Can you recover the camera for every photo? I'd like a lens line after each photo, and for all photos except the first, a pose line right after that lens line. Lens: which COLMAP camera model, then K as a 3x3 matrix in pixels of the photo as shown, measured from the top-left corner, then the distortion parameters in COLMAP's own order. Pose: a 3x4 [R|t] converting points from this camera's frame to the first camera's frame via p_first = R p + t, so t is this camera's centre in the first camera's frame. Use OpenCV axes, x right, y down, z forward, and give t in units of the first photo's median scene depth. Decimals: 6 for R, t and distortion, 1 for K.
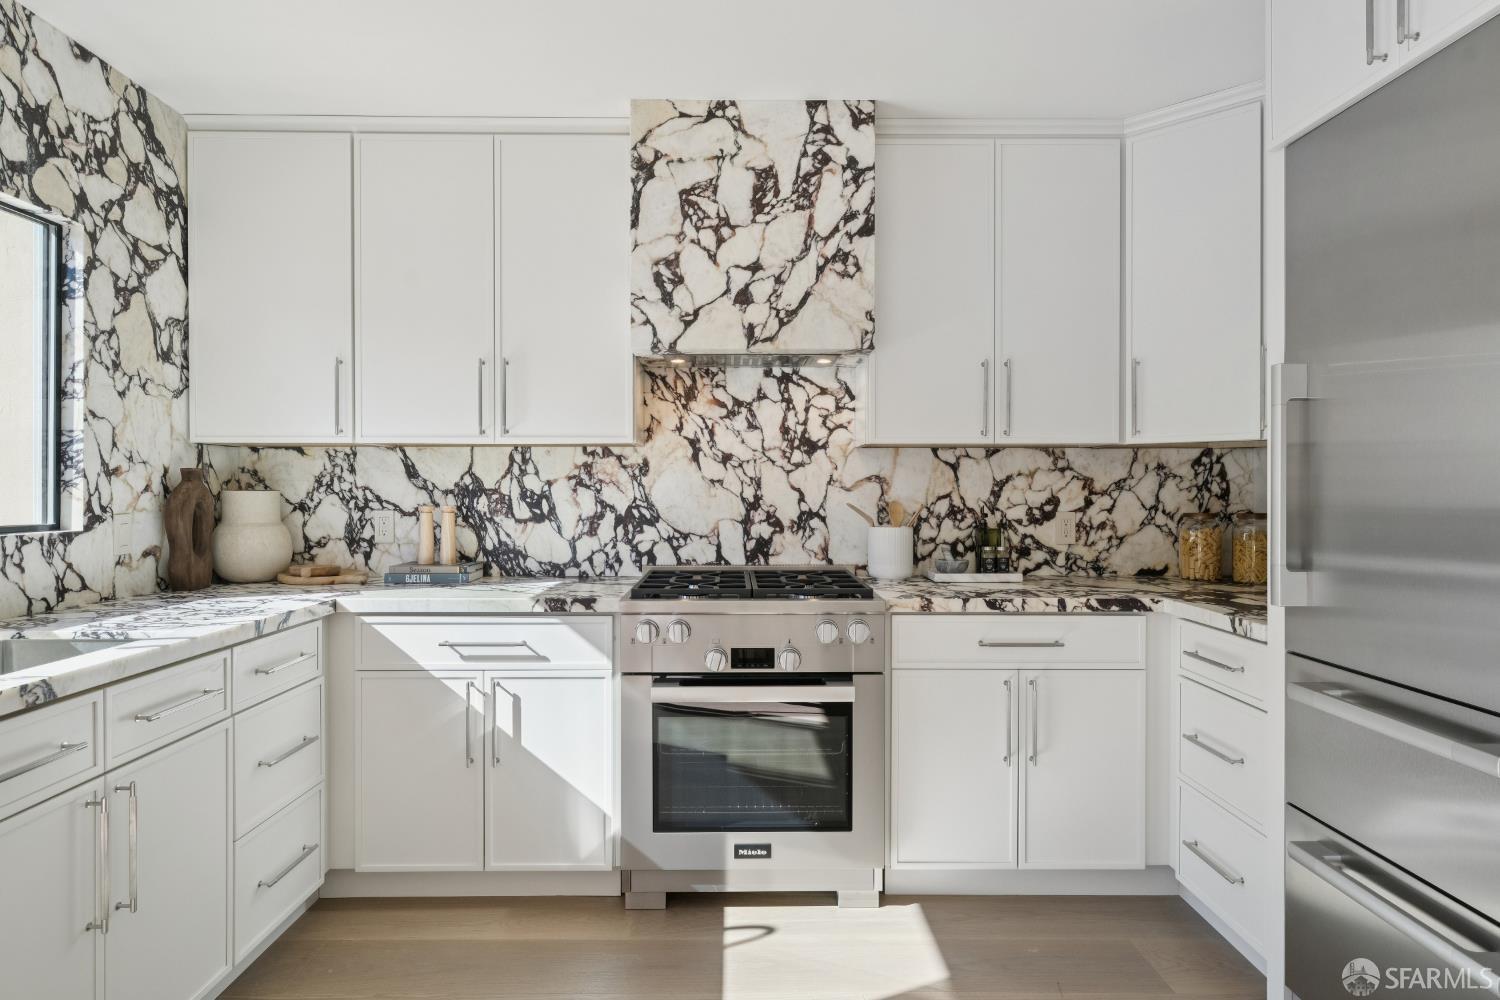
lens RADIAL K [[878.2, 0, 788.8], [0, 878.2, 493.5], [0, 0, 1]] dist [0.000029, 0.000470]
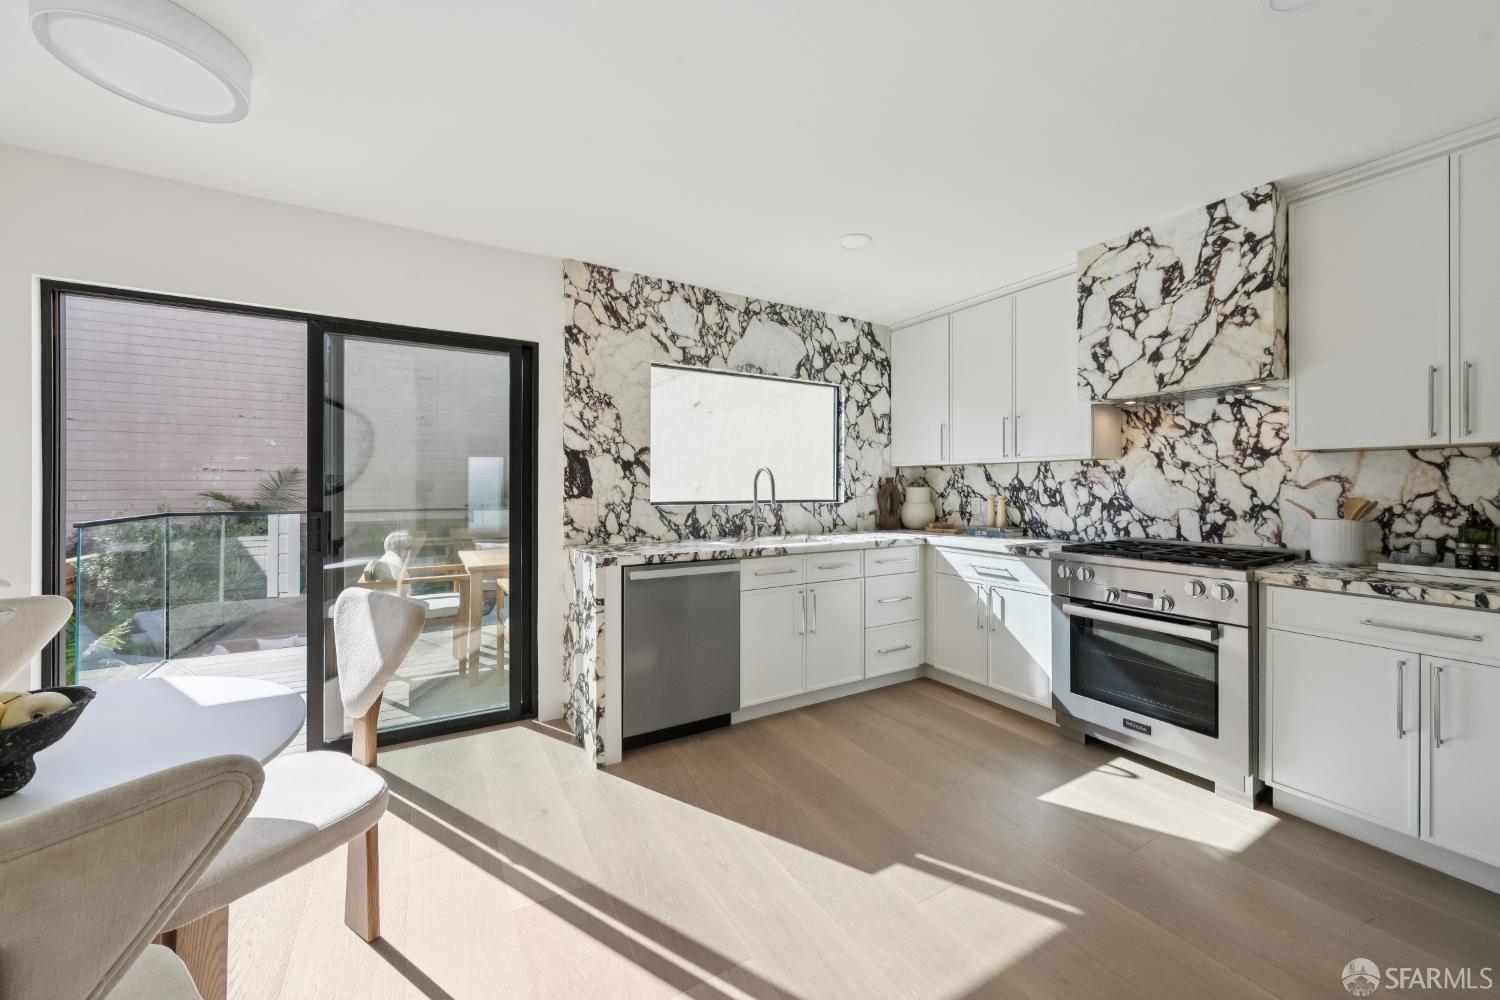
lens RADIAL K [[551.7, 0, 756.3], [0, 551.7, 486.9], [0, 0, 1]] dist [-0.007987, 0.000057]
pose [[0.507427, 0.001332, -0.861694, 0.341252], [-0.007155, 0.999971, -0.002668, 0.001874], [0.861665, 0.007519, 0.507421, -0.036873]]
